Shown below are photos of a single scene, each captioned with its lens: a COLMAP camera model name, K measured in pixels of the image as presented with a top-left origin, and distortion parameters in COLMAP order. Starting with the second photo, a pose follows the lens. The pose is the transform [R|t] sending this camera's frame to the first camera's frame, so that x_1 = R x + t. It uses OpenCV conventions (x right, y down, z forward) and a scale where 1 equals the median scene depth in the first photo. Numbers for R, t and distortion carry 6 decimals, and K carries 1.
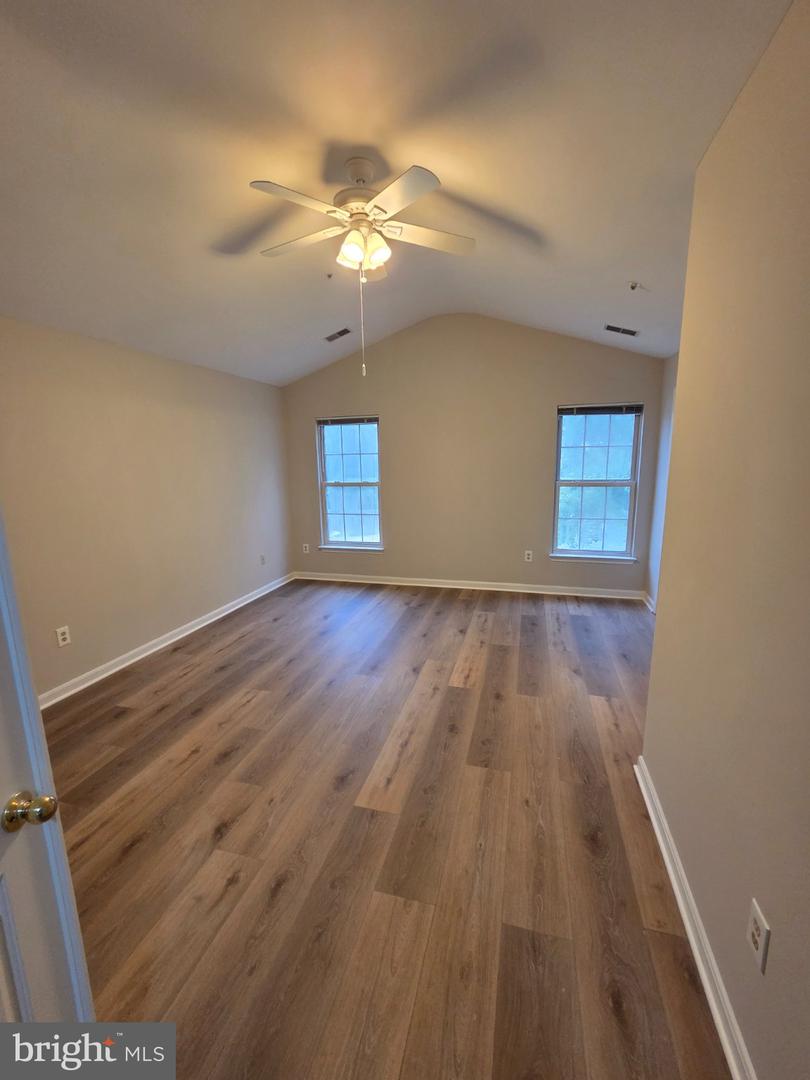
lens RADIAL K [[442.4, 0, 404.1], [0, 442.4, 537.3], [0, 0, 1]] dist [0.002648, -0.001214]
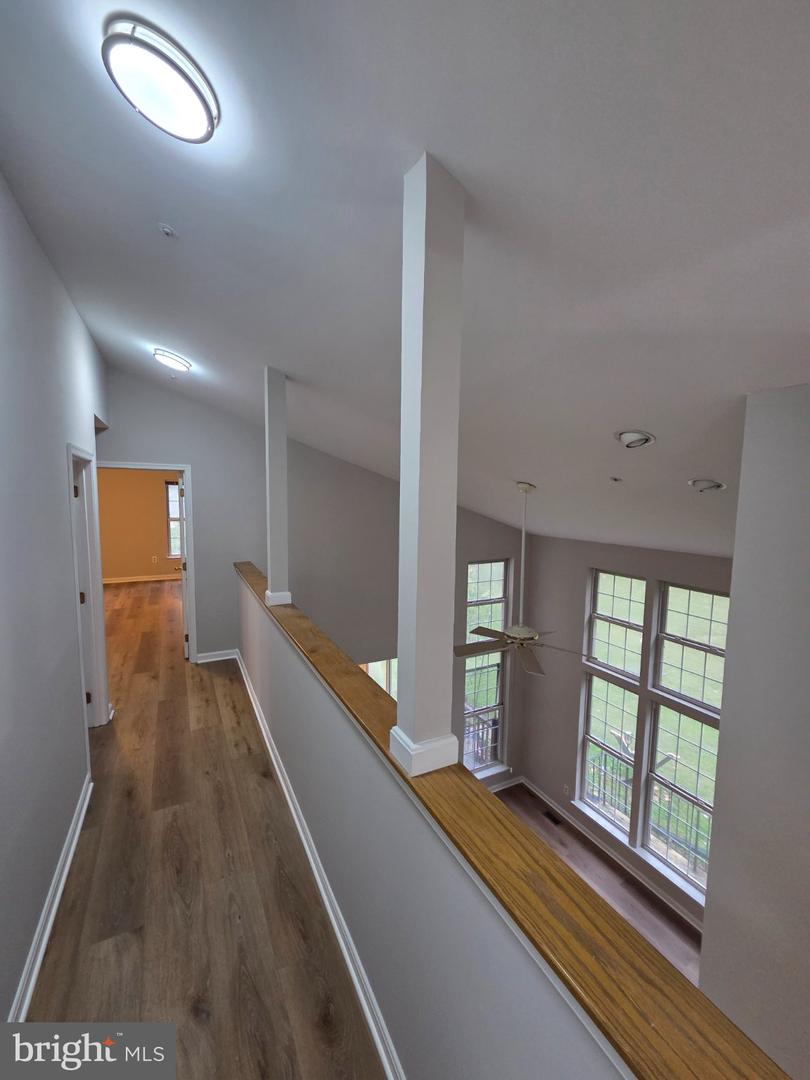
lens RADIAL K [[442.4, 0, 404.1], [0, 442.4, 537.3], [0, 0, 1]] dist [0.002648, -0.001214]
pose [[0.722075, -0.029293, 0.691195, -0.251758], [0.088738, 0.994772, -0.050543, 0.147539], [-0.686100, 0.097831, 0.720899, -1.113964]]
